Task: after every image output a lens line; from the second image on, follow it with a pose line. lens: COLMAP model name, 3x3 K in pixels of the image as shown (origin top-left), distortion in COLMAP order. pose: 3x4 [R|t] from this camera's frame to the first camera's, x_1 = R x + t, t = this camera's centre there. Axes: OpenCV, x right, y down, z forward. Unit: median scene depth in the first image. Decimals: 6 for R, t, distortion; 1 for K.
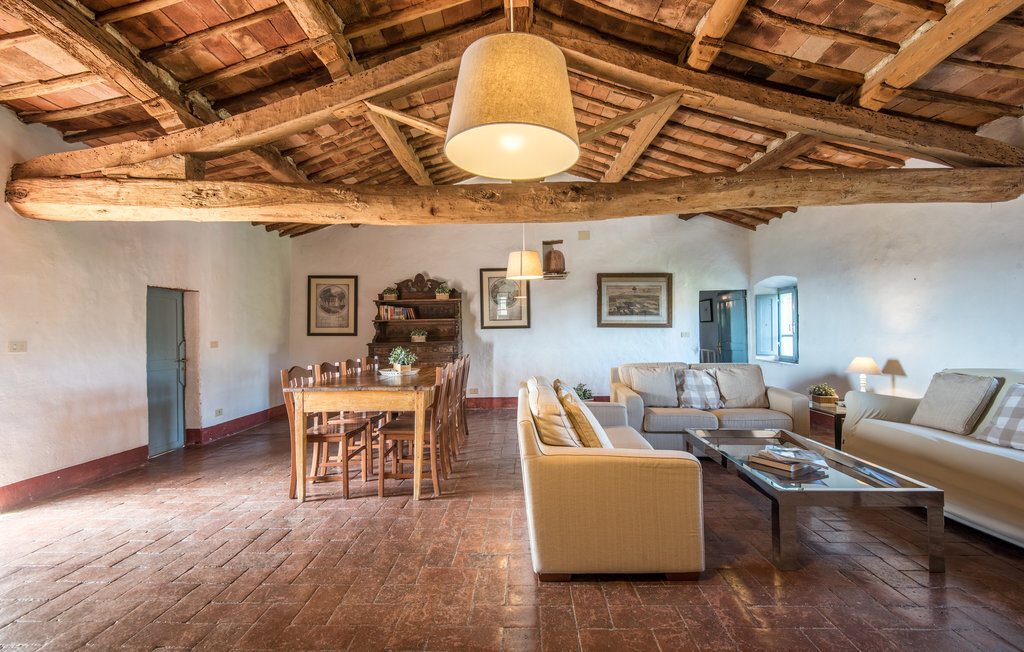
lens RADIAL K [[444.8, 0, 512.0], [0, 444.8, 326.0], [0, 0, 1]] dist [0.013618, -0.009513]
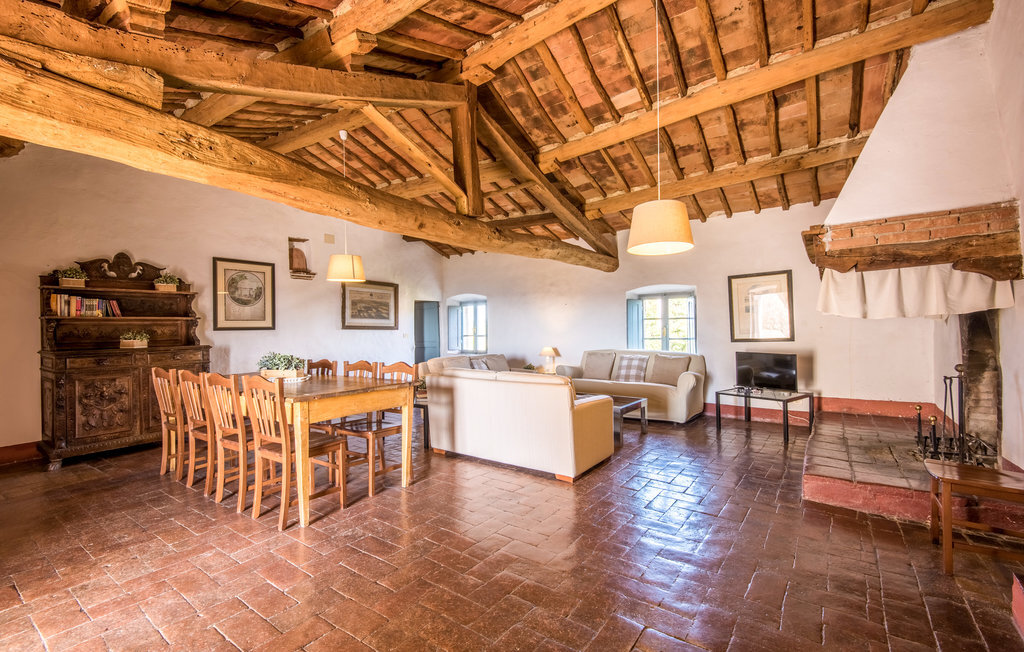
lens RADIAL K [[444.8, 0, 512.0], [0, 444.8, 326.0], [0, 0, 1]] dist [0.013618, -0.009513]
pose [[0.567346, 0.011227, 0.823403, -0.453289], [-0.006860, 0.999937, -0.008907, 0.002013], [-0.823451, -0.000596, 0.567387, 0.077002]]
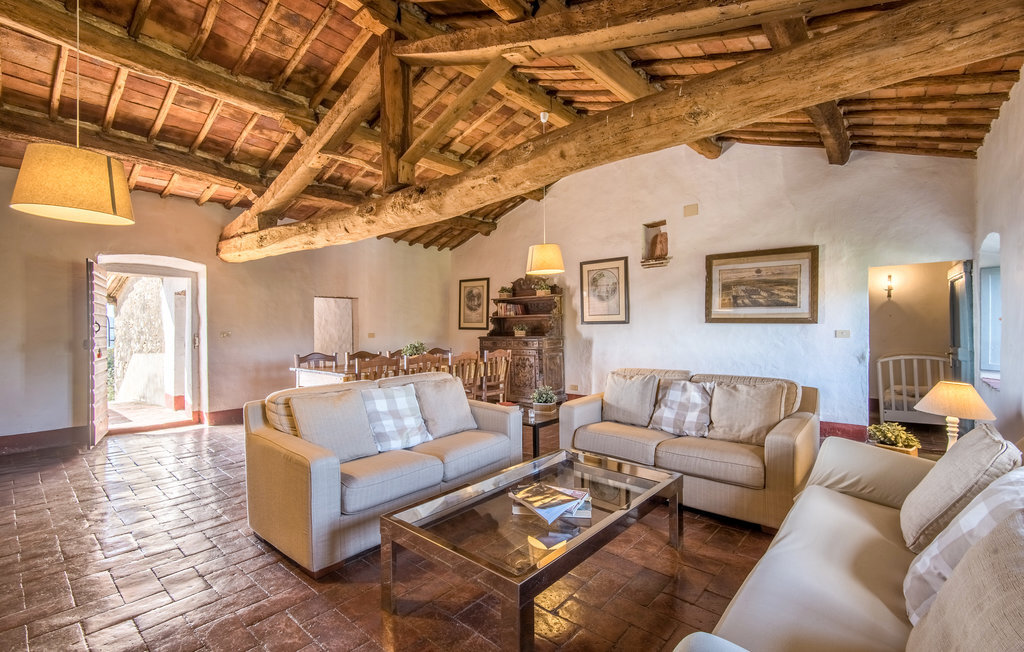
lens RADIAL K [[441.5, 0, 511.6], [0, 441.5, 323.5], [0, 0, 1]] dist [0.052277, -0.042753]
pose [[0.774028, 0.002665, -0.633146, 0.438612], [0.005013, 0.999934, 0.010337, -0.006070], [0.633132, -0.011175, 0.773964, 0.158392]]
